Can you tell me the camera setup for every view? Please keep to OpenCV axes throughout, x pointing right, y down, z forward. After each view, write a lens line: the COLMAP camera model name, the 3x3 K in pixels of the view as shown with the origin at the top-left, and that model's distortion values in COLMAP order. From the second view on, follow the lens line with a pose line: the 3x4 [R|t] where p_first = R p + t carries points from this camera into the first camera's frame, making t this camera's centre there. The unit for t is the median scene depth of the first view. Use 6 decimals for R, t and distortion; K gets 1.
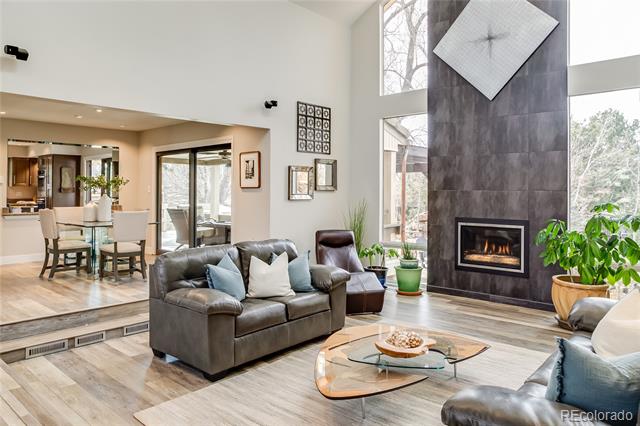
lens RADIAL K [[446.4, 0, 309.4], [0, 446.4, 197.9], [0, 0, 1]] dist [-0.042130, 0.002936]
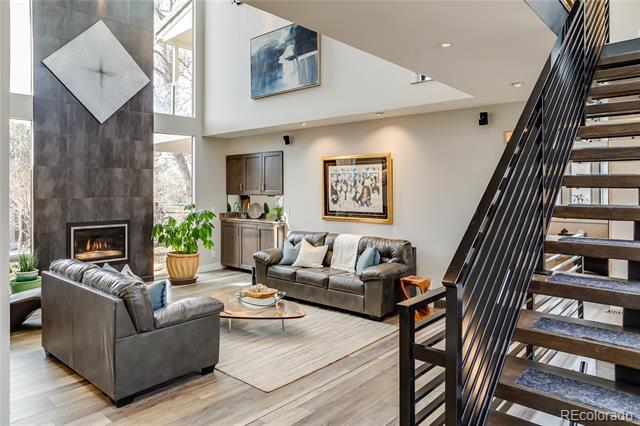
lens RADIAL K [[446.4, 0, 309.4], [0, 446.4, 197.9], [0, 0, 1]] dist [-0.042130, 0.002936]
pose [[0.007286, -0.030686, 0.999503, -0.761855], [0.018088, 0.999370, 0.030550, -0.041246], [-0.999810, 0.017856, 0.007836, 0.403326]]
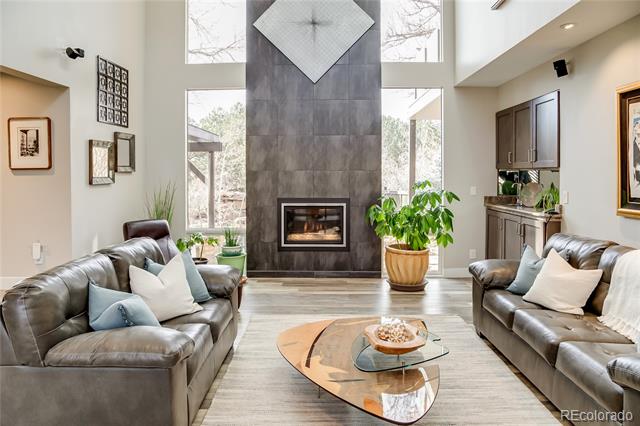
lens RADIAL K [[441.0, 0, 309.5], [0, 441.0, 185.1], [0, 0, 1]] dist [-0.052732, 0.003863]
pose [[0.762616, -0.025469, 0.646350, -0.253645], [0.016197, 0.999663, 0.020281, -0.004107], [-0.646649, -0.004998, 0.762772, 0.214173]]
